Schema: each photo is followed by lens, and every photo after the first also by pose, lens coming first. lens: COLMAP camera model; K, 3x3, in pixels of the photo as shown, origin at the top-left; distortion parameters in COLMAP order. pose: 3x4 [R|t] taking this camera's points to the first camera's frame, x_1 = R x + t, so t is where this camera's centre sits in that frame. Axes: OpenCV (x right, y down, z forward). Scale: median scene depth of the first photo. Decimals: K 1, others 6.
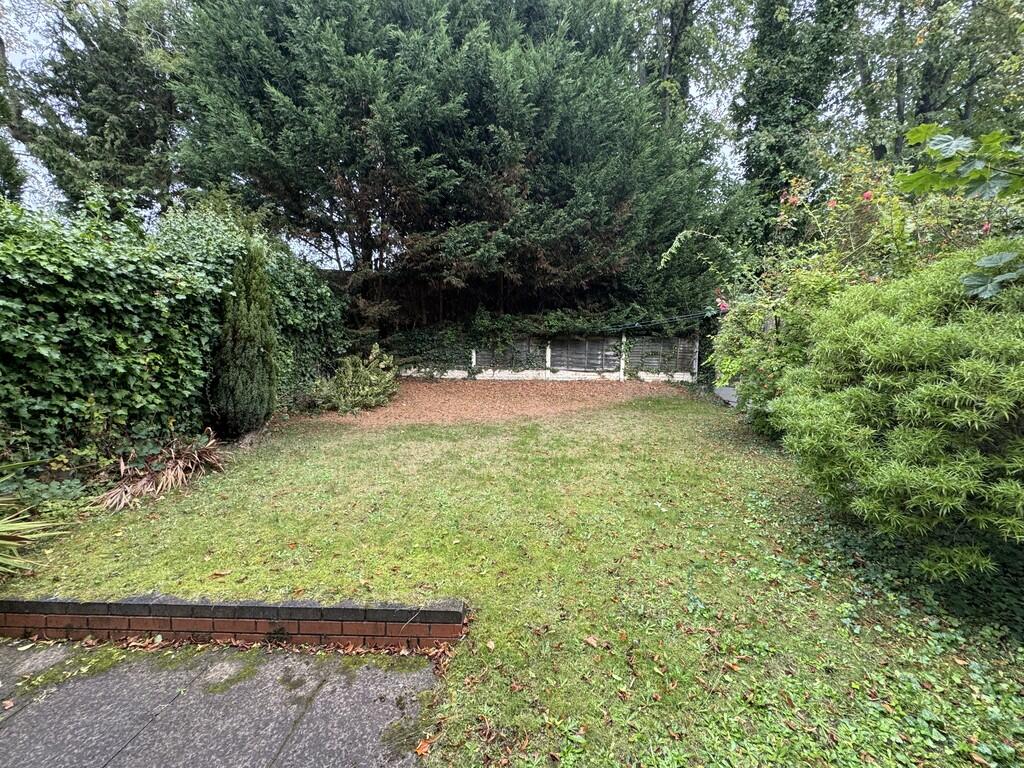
lens RADIAL K [[408.4, 0, 513.5], [0, 408.4, 386.6], [0, 0, 1]] dist [-0.004333, -0.000466]
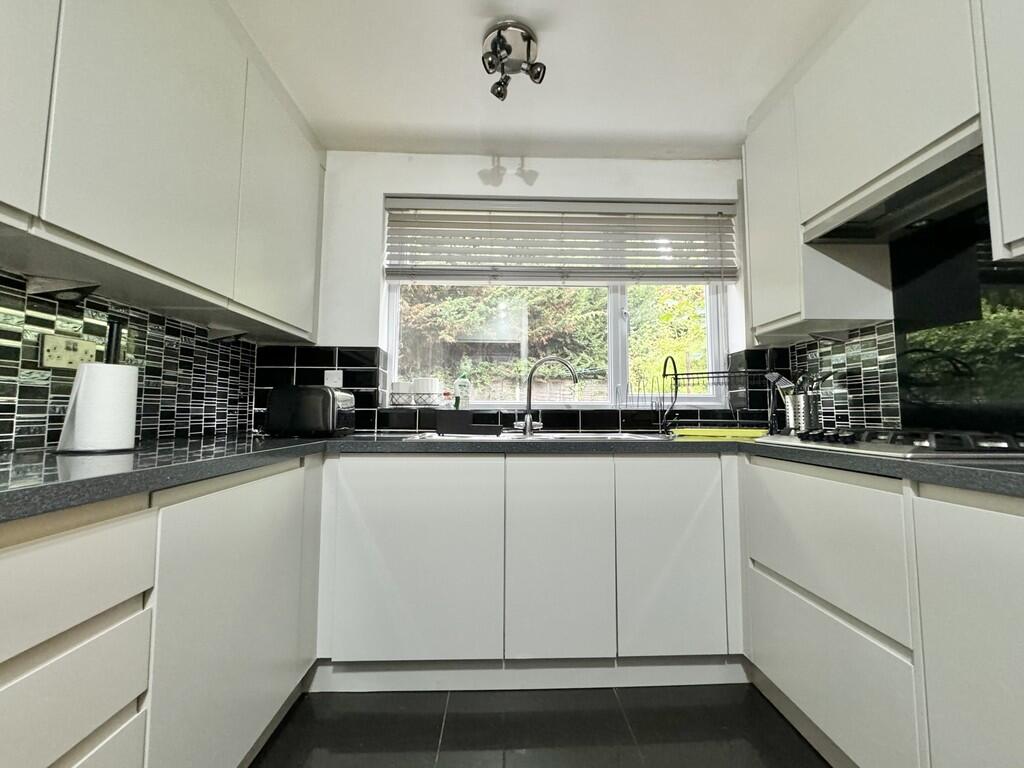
lens RADIAL K [[408.4, 0, 512.4], [0, 408.4, 382.4], [0, 0, 1]] dist [-0.004333, -0.000466]
pose [[0.998125, 0.003362, 0.061111, -0.009654], [0.003935, 0.992900, -0.118889, 0.040962], [-0.061077, 0.118907, 0.991025, -0.273270]]
